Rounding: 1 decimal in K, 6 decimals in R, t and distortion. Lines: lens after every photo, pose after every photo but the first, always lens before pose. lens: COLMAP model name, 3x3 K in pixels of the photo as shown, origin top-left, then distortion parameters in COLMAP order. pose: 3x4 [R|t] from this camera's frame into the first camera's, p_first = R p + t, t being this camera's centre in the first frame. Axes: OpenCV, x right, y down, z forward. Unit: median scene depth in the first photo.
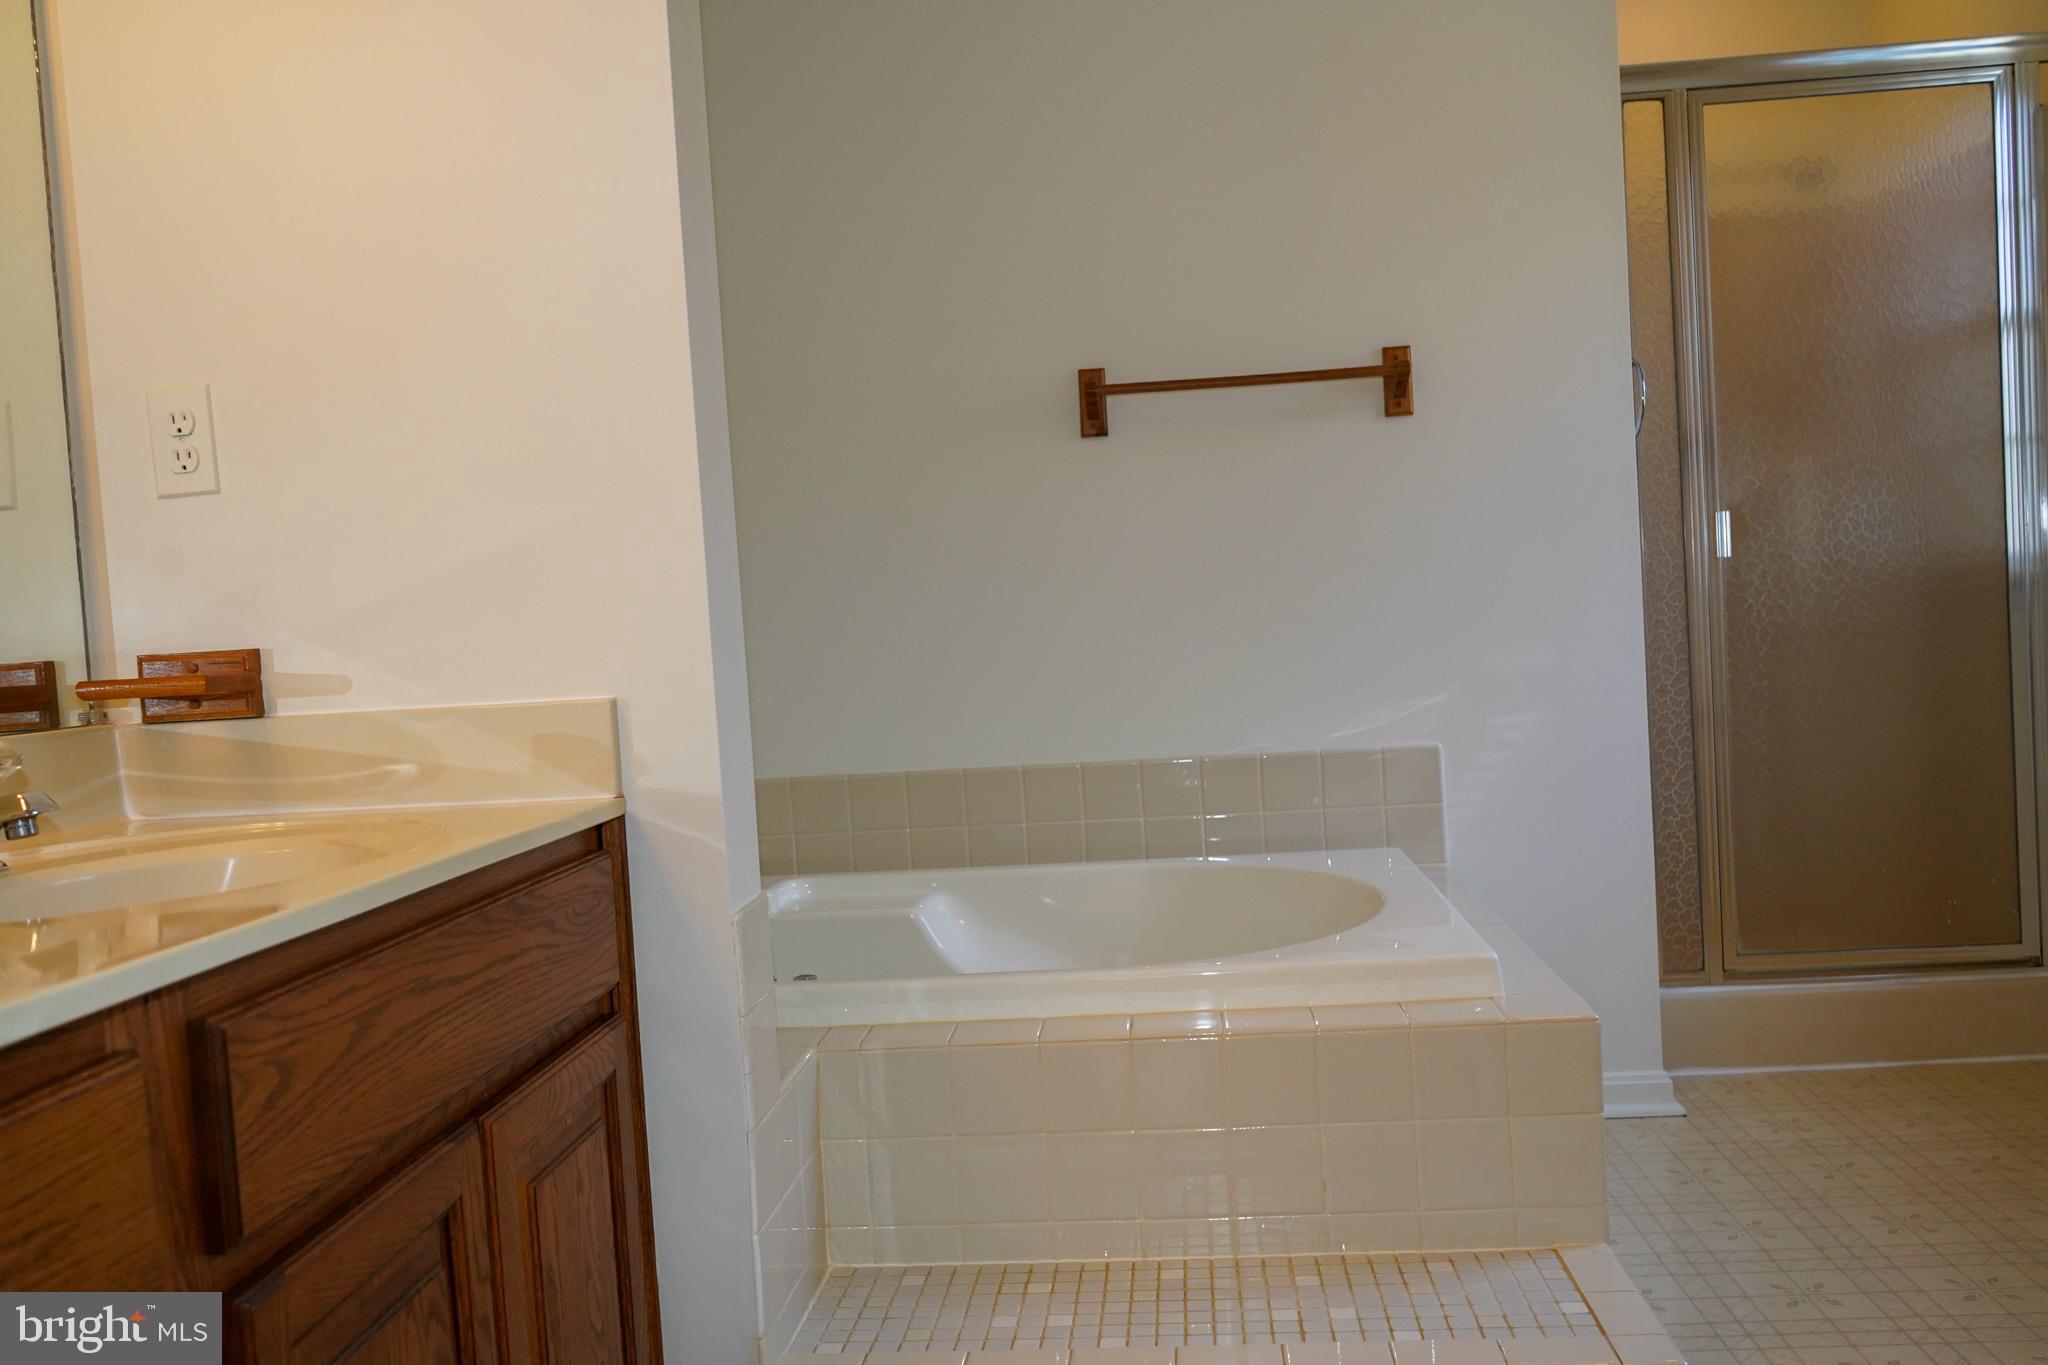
lens RADIAL K [[1630.3, 0, 1022.2], [0, 1630.3, 682.3], [0, 0, 1]] dist [-0.022239, 0.015454]
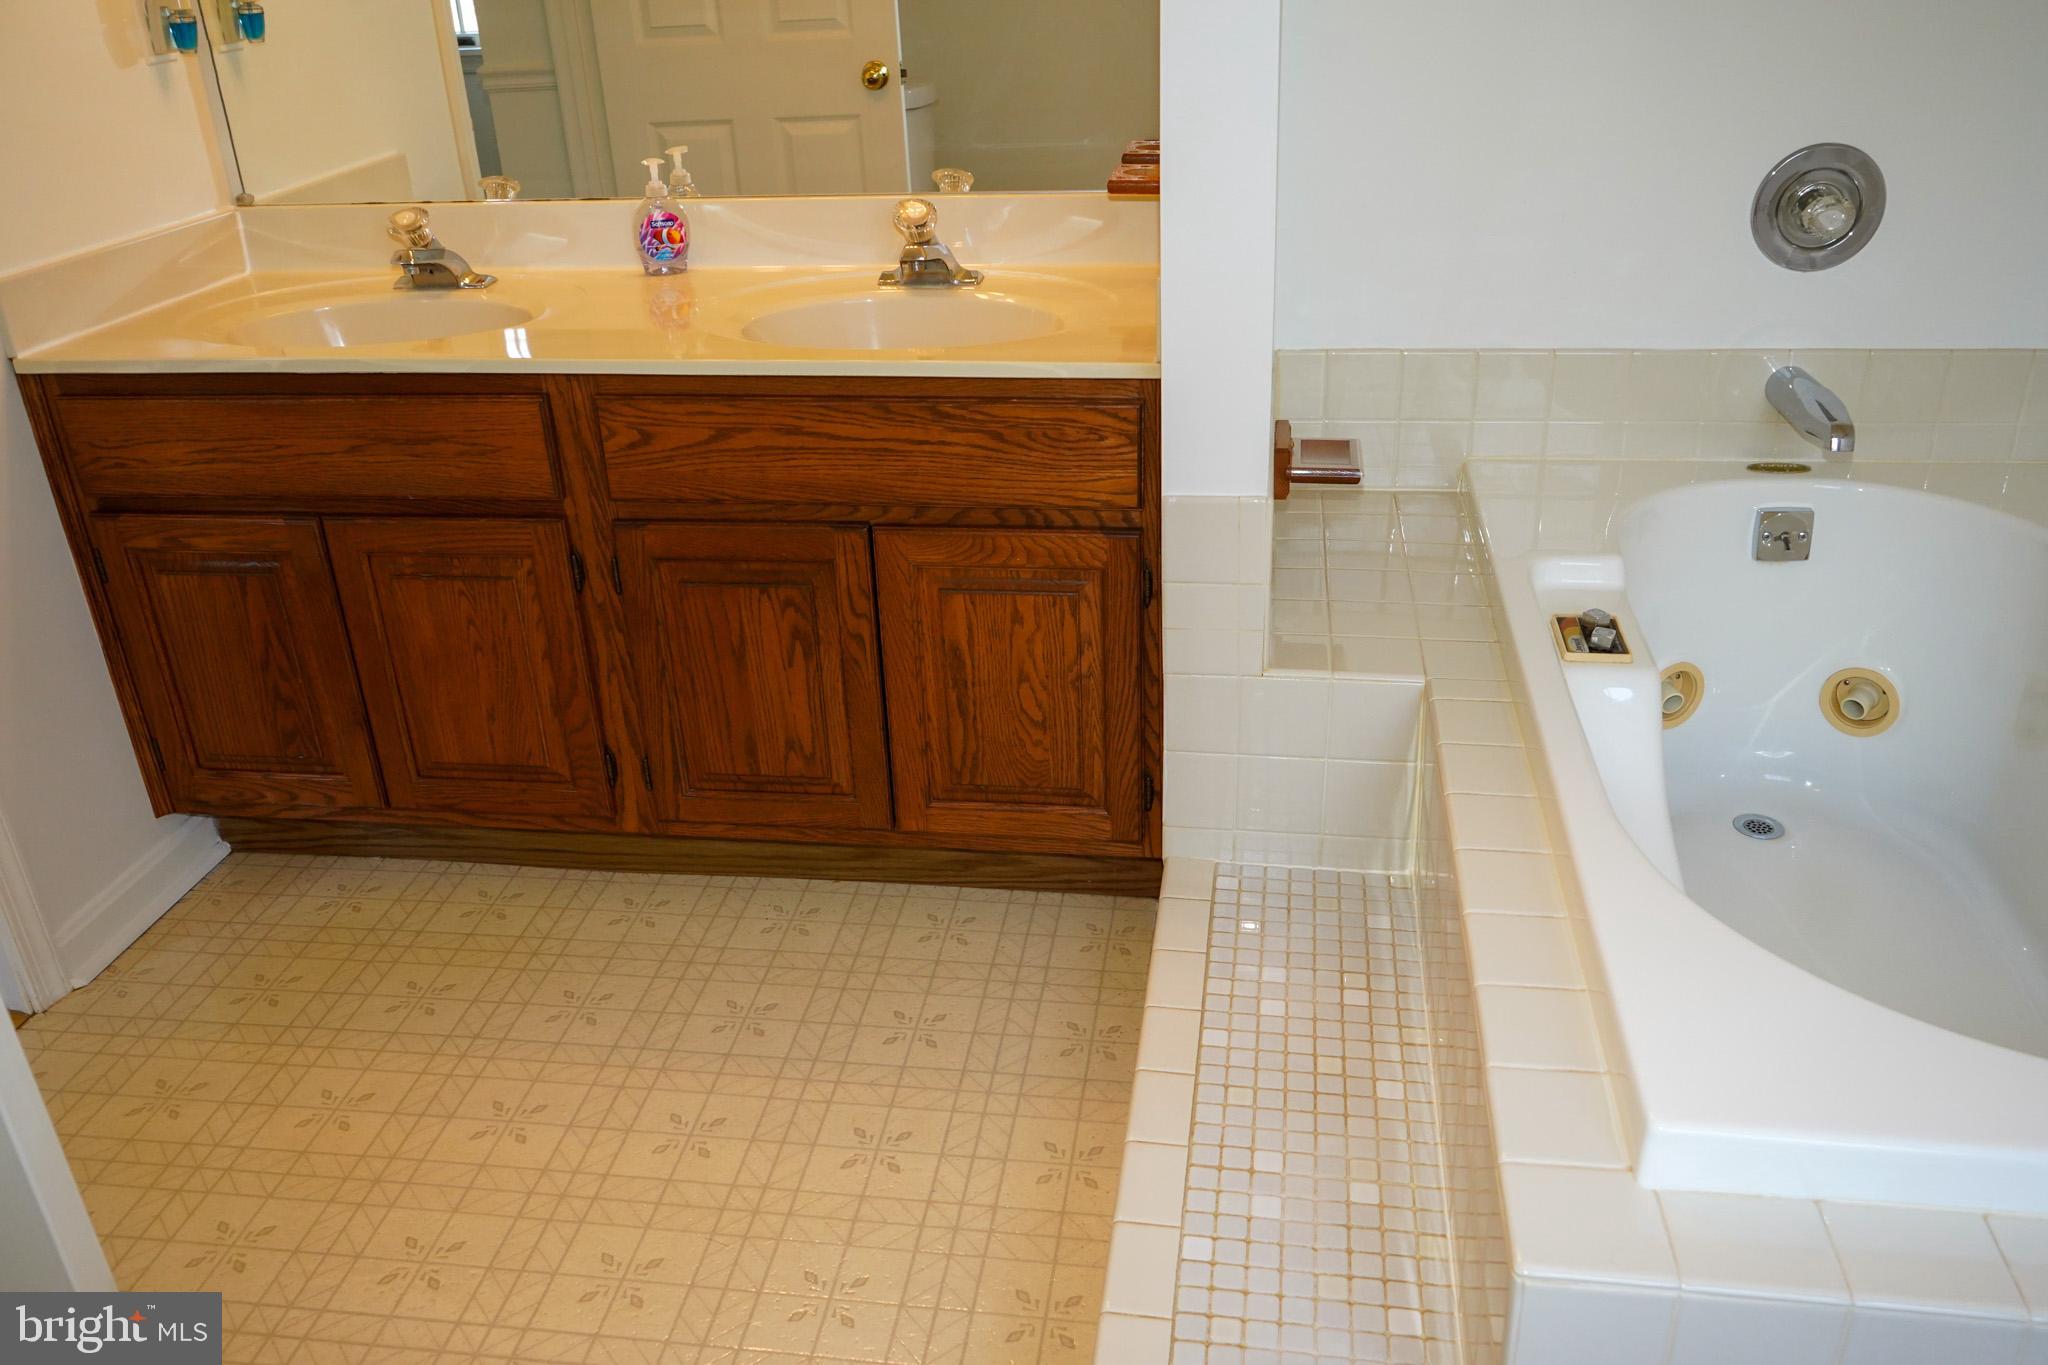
lens RADIAL K [[1630.3, 0, 1022.2], [0, 1630.3, 682.3], [0, 0, 1]] dist [-0.022239, 0.015454]
pose [[-0.058037, 0.500970, -0.863517, 0.748570], [-0.000412, 0.864963, 0.501836, -0.269743], [0.998314, 0.029481, -0.049993, 0.826325]]
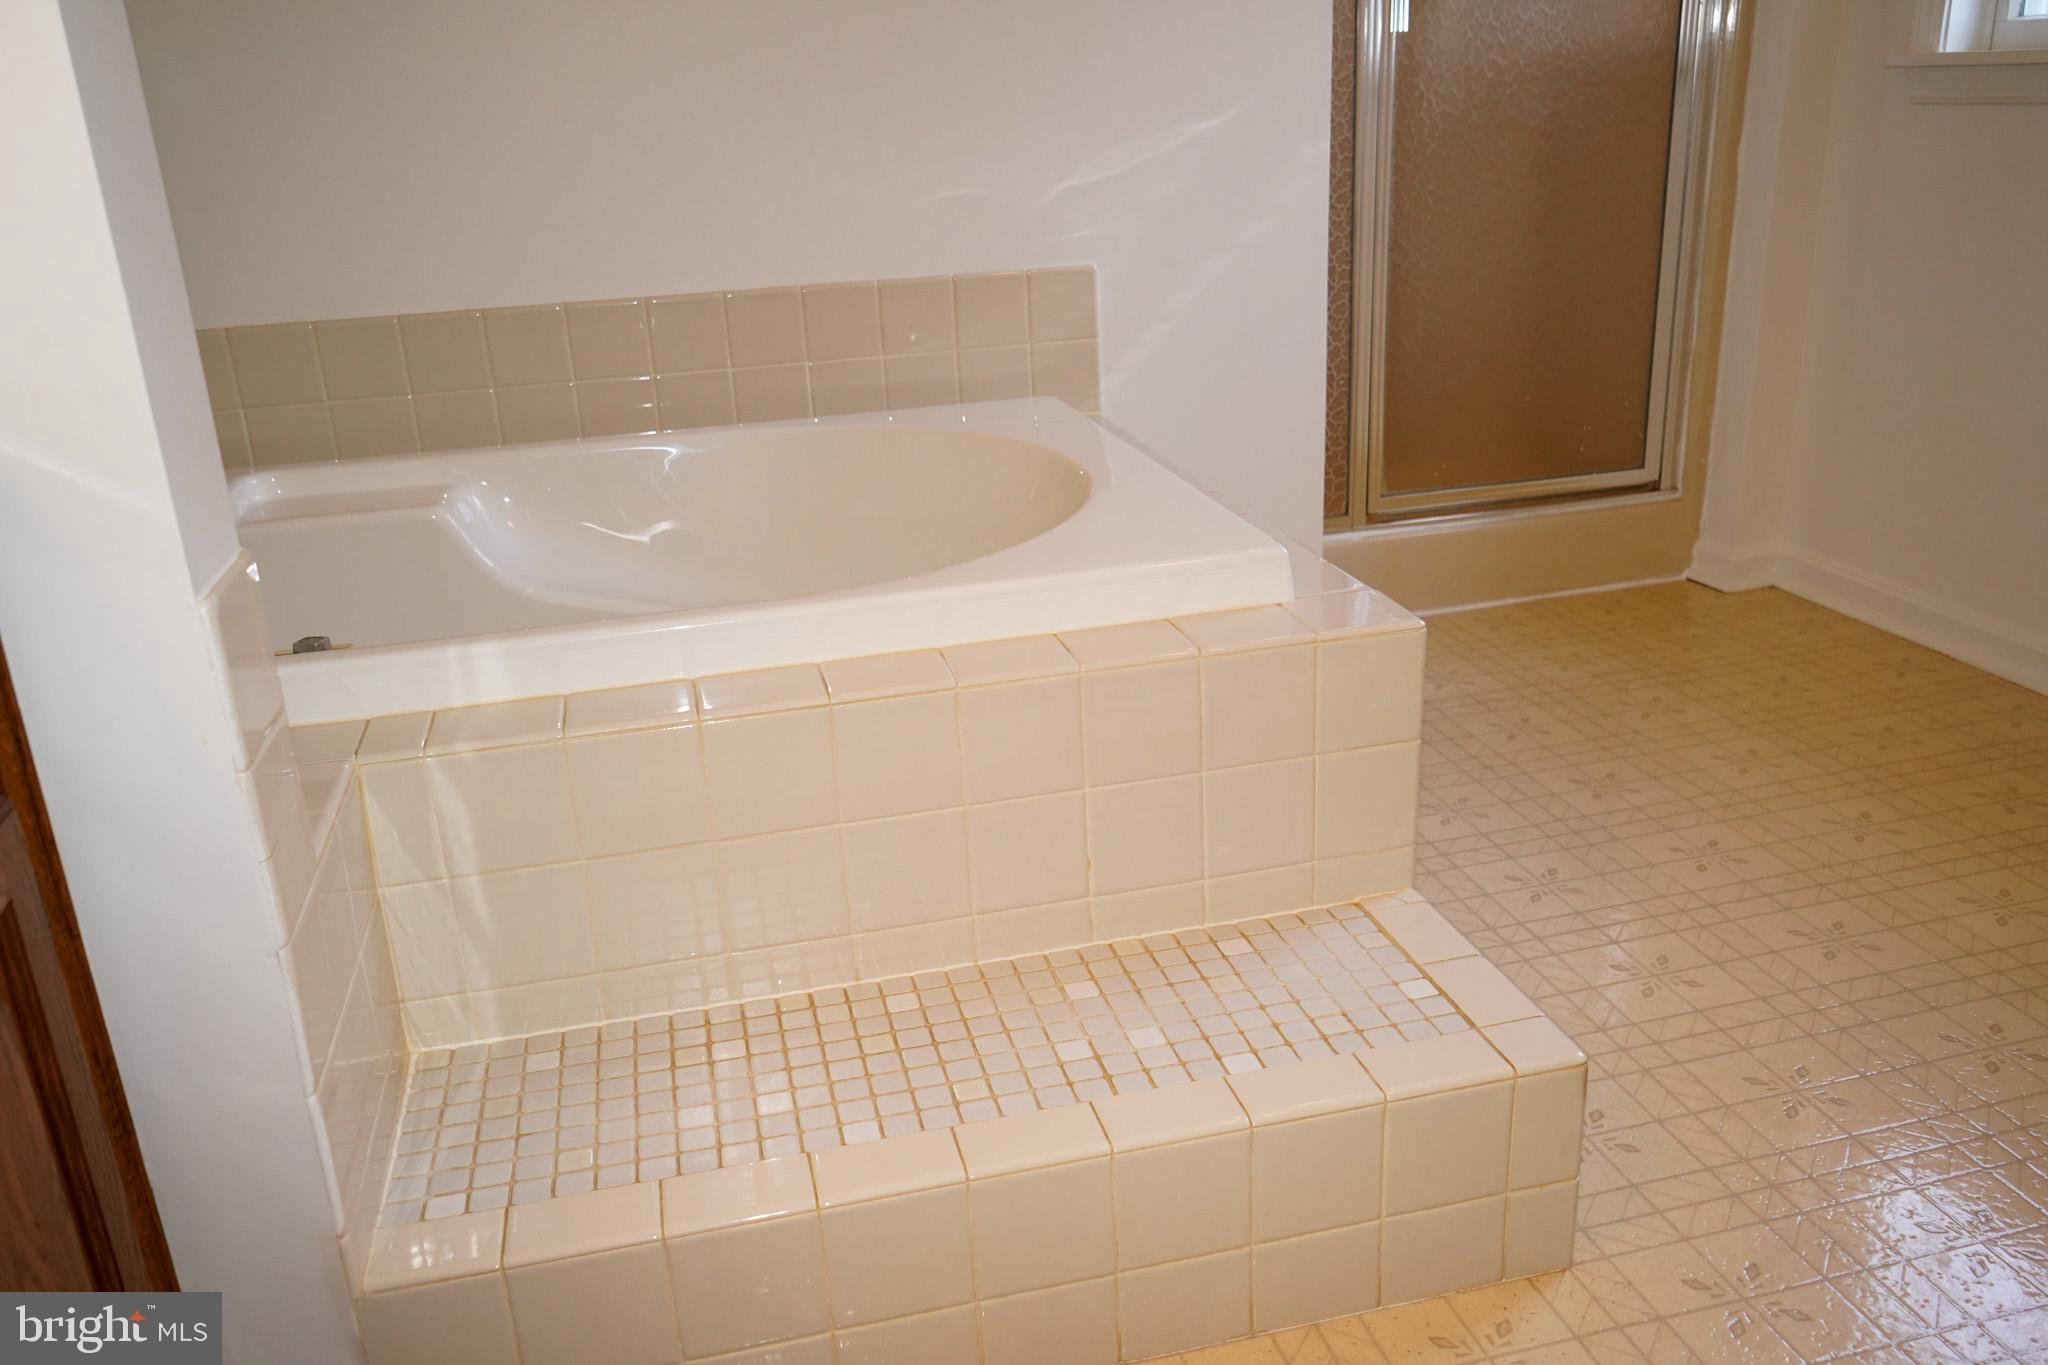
lens RADIAL K [[1630.3, 0, 1022.2], [0, 1630.3, 682.3], [0, 0, 1]] dist [-0.022239, 0.015454]
pose [[0.948743, -0.095320, 0.301330, -0.066990], [0.005639, 0.958388, 0.285413, 0.008001], [-0.315997, -0.269084, 0.909802, 0.334103]]
